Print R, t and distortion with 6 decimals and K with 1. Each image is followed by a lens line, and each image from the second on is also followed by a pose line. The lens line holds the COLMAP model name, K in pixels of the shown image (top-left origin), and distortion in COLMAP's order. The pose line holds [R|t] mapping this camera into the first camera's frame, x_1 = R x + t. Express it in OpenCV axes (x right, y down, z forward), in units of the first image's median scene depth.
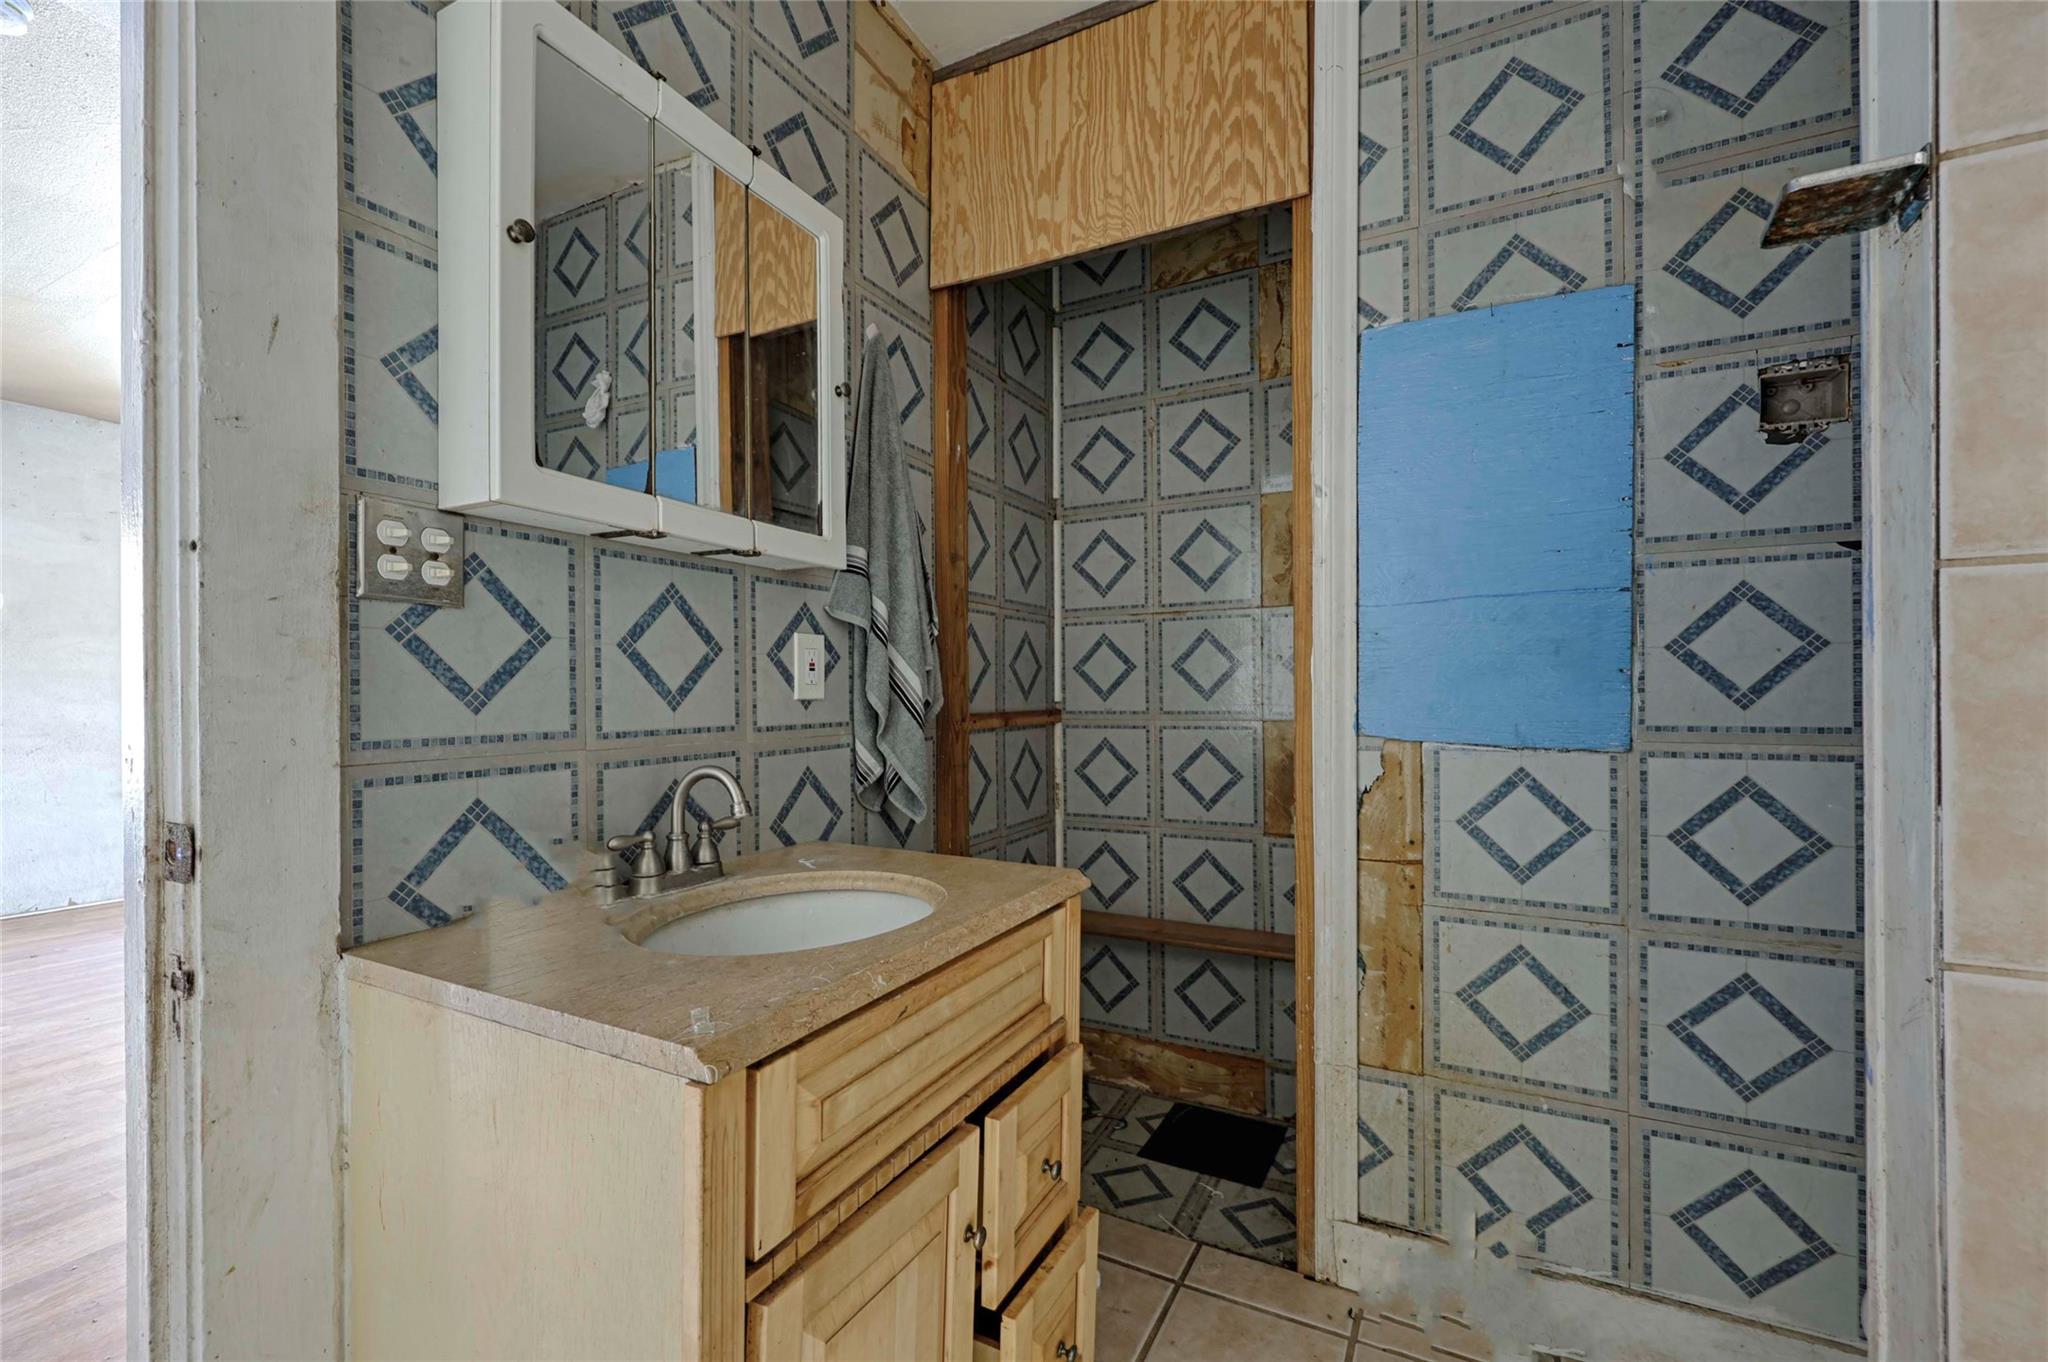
lens RADIAL K [[849.1, 0, 1023.0], [0, 849.1, 689.6], [0, 0, 1]] dist [-0.004471, -0.000309]
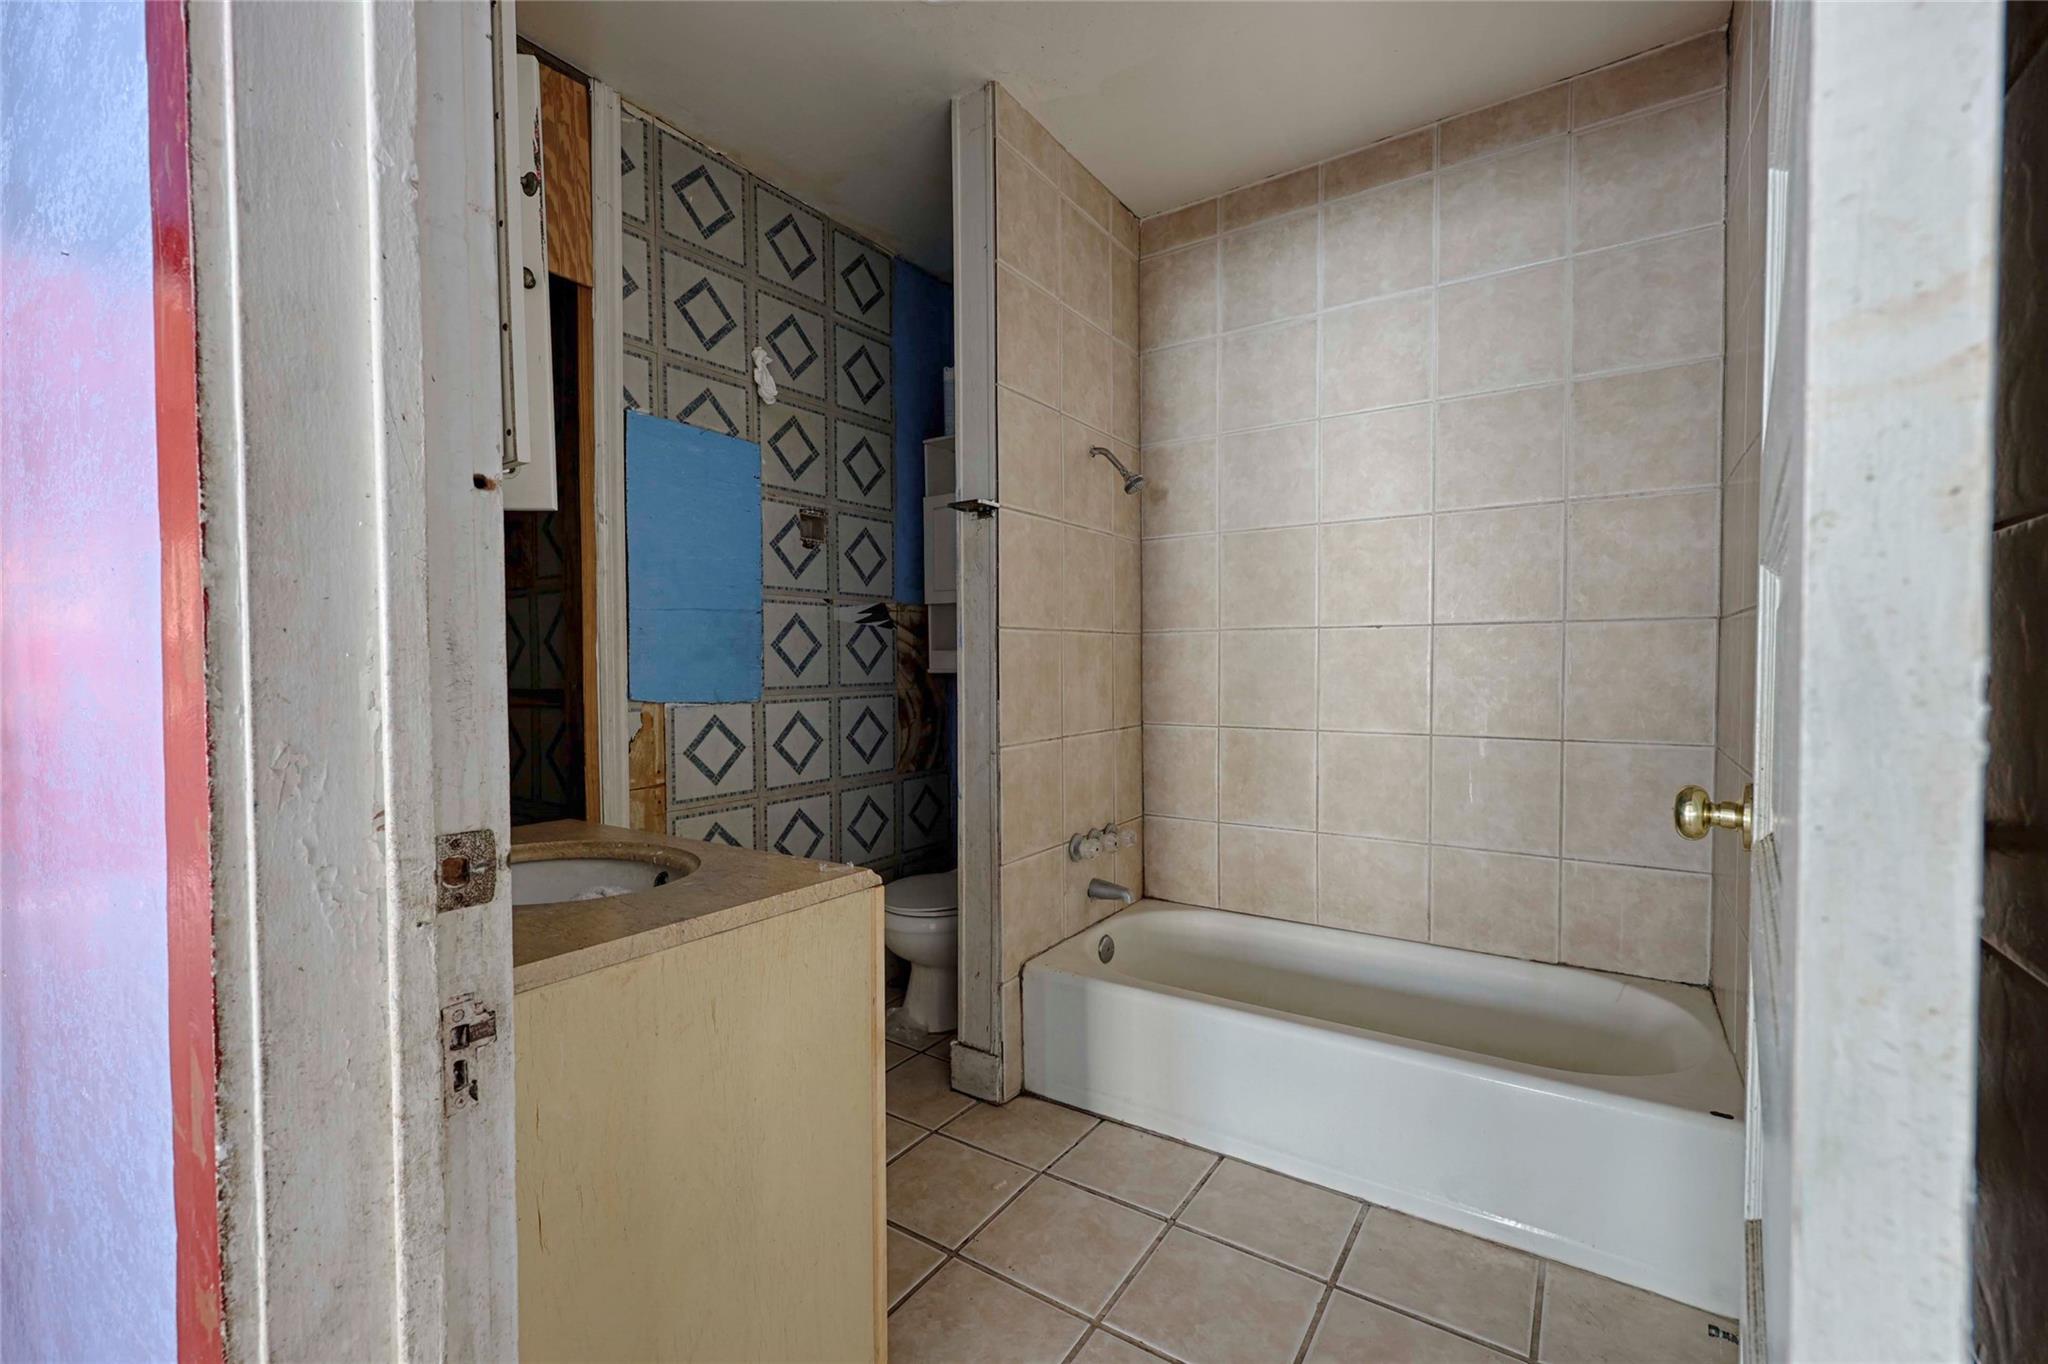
lens RADIAL K [[849.1, 0, 1022.8], [0, 849.1, 682.6], [0, 0, 1]] dist [-0.004471, -0.000309]
pose [[0.115415, -0.020384, 0.993108, -1.008581], [0.006888, 0.999782, 0.019720, 0.000364], [-0.993293, 0.004564, 0.115530, 0.218622]]
